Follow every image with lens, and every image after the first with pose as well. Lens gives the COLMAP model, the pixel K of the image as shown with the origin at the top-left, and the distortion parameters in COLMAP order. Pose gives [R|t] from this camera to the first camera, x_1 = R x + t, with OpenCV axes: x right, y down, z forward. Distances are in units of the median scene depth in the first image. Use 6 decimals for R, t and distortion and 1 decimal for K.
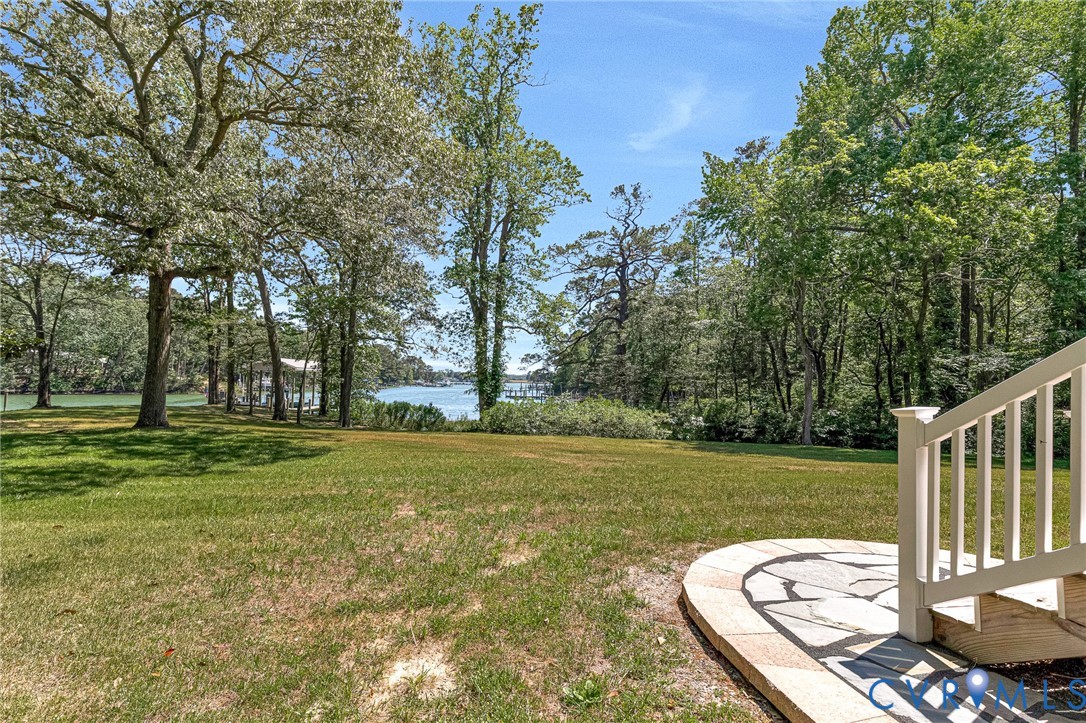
lens RADIAL K [[533.6, 0, 543.0], [0, 533.6, 361.5], [0, 0, 1]] dist [0.002639, 0.000662]
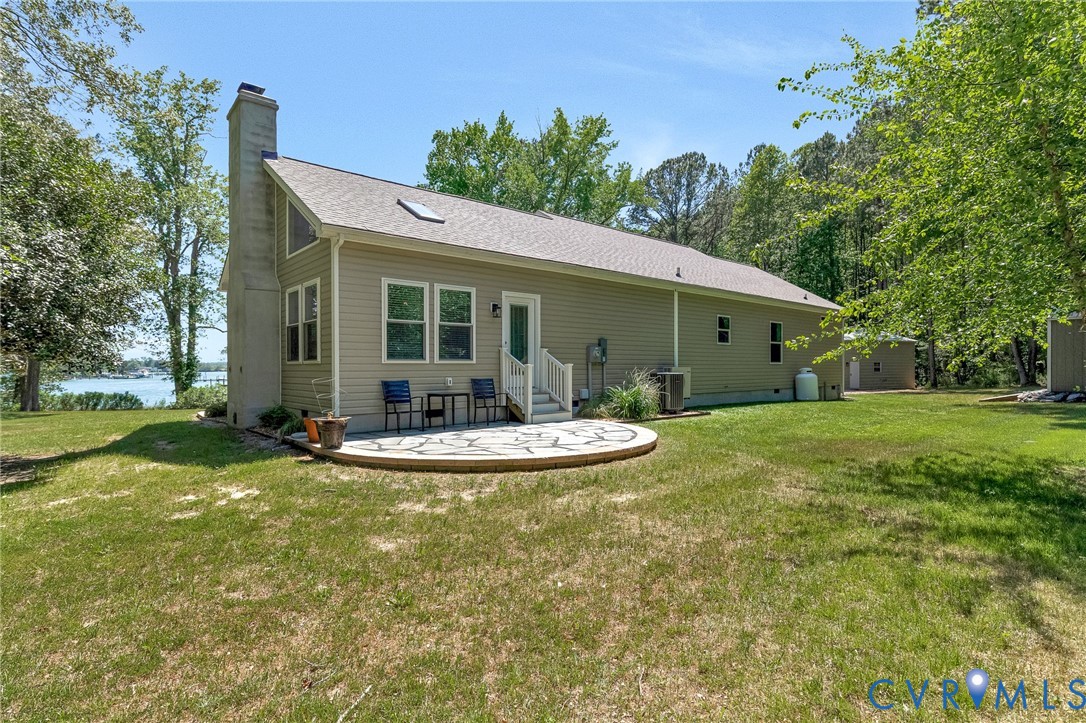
lens RADIAL K [[533.6, 0, 543.0], [0, 533.6, 361.5], [0, 0, 1]] dist [0.002639, 0.000662]
pose [[0.894144, -0.027445, 0.446938, 0.089873], [0.012575, 0.999265, 0.036205, -0.018933], [-0.447603, -0.026752, 0.893832, -0.484889]]
